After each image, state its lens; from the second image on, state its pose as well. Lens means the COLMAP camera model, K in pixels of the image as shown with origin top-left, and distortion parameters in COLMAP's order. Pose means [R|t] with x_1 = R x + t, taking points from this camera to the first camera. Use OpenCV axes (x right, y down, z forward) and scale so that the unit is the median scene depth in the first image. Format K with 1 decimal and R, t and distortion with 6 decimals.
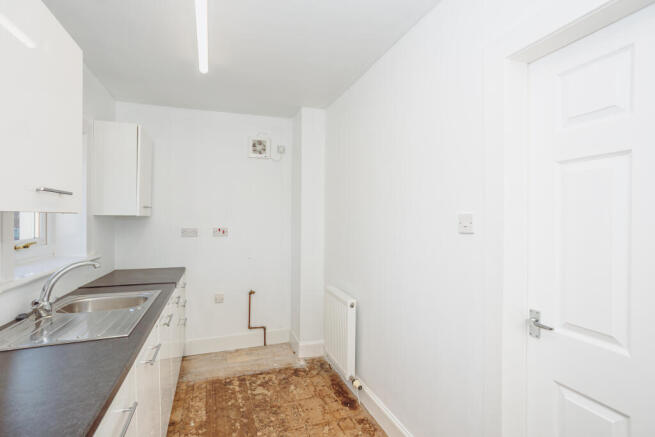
lens RADIAL K [[320.8, 0, 328.9], [0, 320.8, 219.9], [0, 0, 1]] dist [-0.039087, 0.019408]
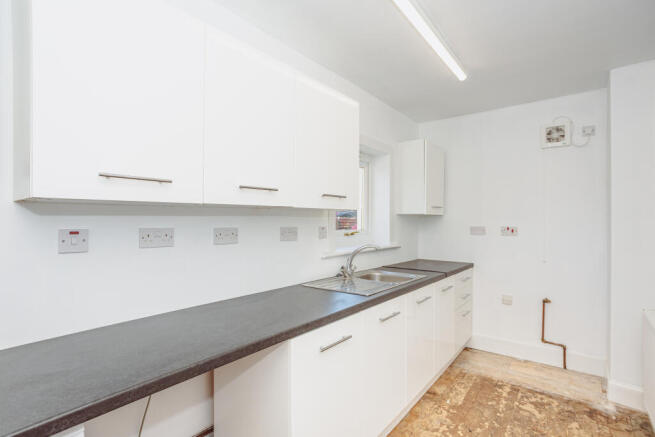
lens RADIAL K [[320.8, 0, 331.2], [0, 320.8, 215.2], [0, 0, 1]] dist [-0.039087, 0.019408]
pose [[0.531957, -0.013053, -0.846671, 0.214143], [-0.008174, 0.999755, -0.020549, 0.016785], [0.846732, 0.017852, 0.531720, 0.042055]]
